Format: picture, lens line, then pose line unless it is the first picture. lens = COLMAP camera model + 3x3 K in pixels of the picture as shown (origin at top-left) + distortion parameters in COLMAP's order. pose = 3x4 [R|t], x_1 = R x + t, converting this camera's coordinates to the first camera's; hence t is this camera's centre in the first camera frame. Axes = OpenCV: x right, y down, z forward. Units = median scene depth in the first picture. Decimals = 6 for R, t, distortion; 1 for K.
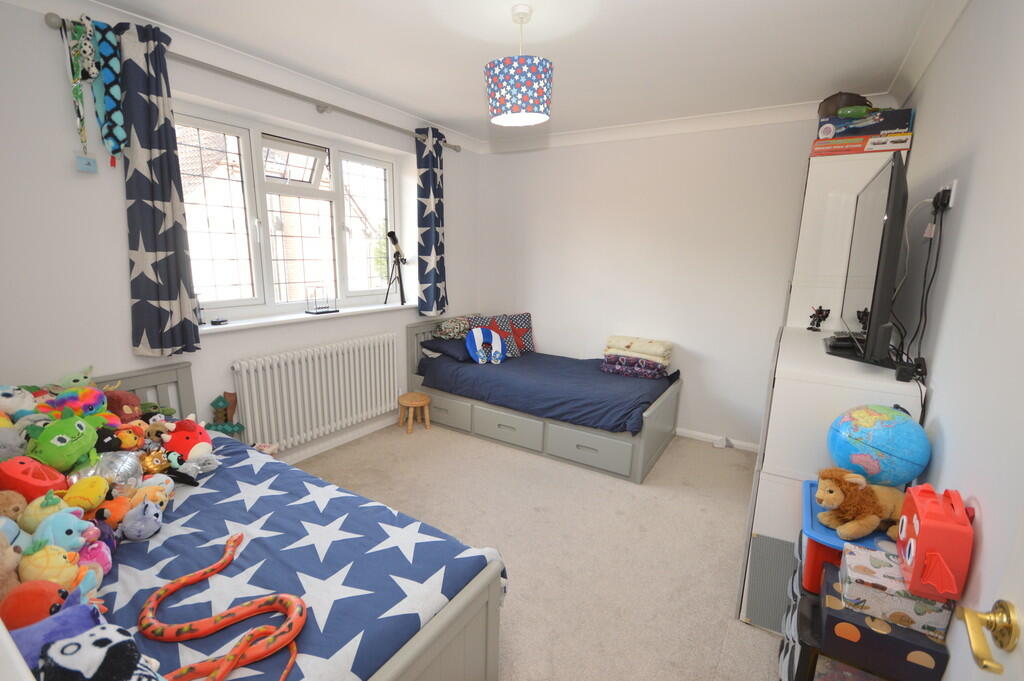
lens RADIAL K [[454.0, 0, 510.5], [0, 454.0, 350.8], [0, 0, 1]] dist [0.000080, -0.011138]
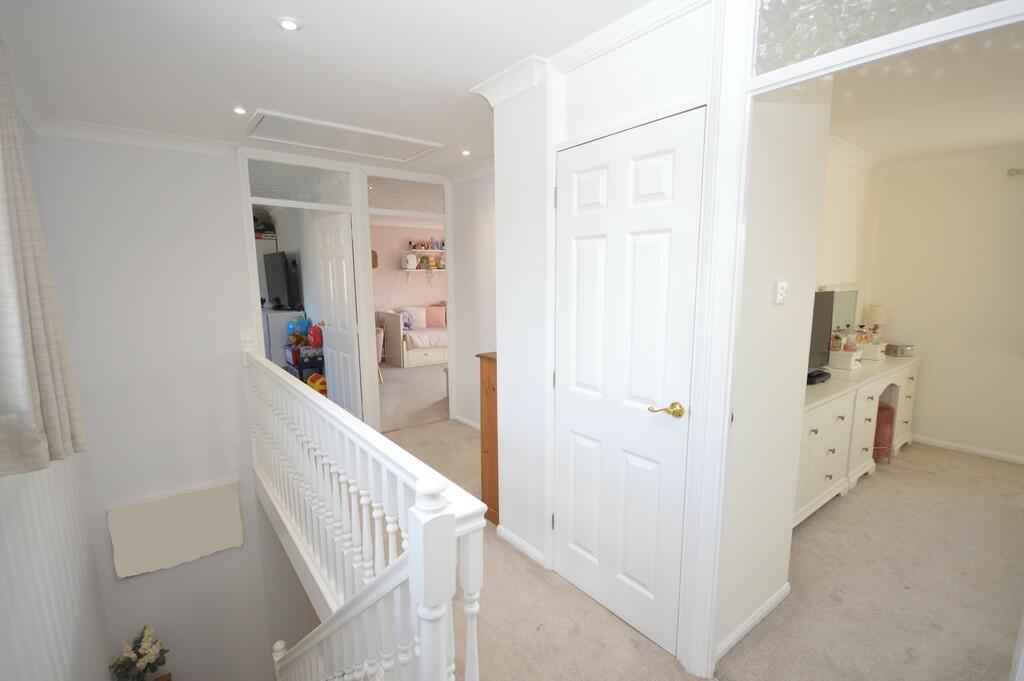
lens RADIAL K [[454.0, 0, 510.5], [0, 454.0, 350.8], [0, 0, 1]] dist [0.000080, -0.011138]
pose [[0.337448, -0.172713, 0.925364, -2.306155], [0.210288, 0.972013, 0.104735, 0.402598], [-0.917555, 0.159251, 0.364323, -2.140423]]
